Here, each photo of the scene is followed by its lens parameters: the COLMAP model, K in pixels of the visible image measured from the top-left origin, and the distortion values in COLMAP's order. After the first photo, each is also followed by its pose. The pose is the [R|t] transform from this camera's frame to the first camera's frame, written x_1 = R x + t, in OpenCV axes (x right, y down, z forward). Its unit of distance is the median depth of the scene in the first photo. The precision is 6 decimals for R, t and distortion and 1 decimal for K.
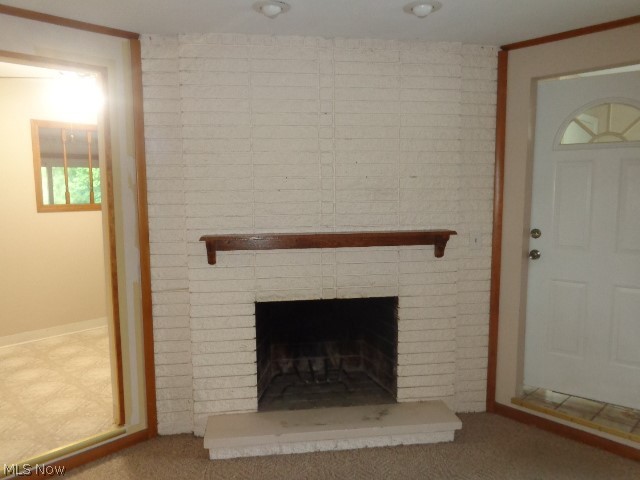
lens RADIAL K [[480.8, 0, 320.2], [0, 480.8, 239.5], [0, 0, 1]] dist [0.000885, -0.010627]
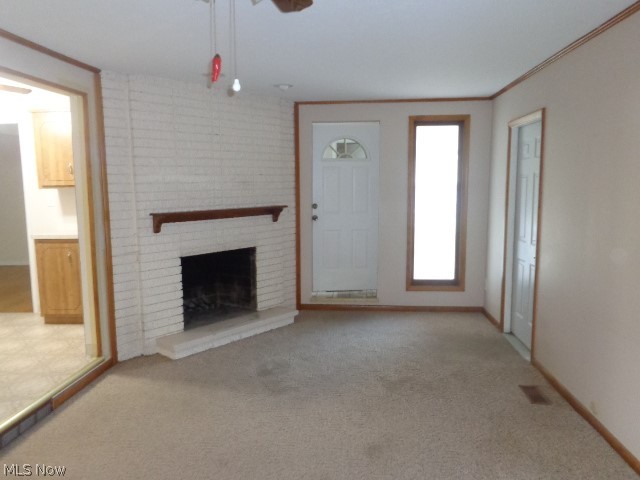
lens RADIAL K [[480.8, 0, 324.6], [0, 480.8, 236.7], [0, 0, 1]] dist [0.000885, -0.010627]
pose [[0.755162, -0.073196, 0.651438, -0.757149], [0.068947, 0.997103, 0.032110, 0.048842], [-0.651902, 0.020666, 0.758022, -0.426043]]
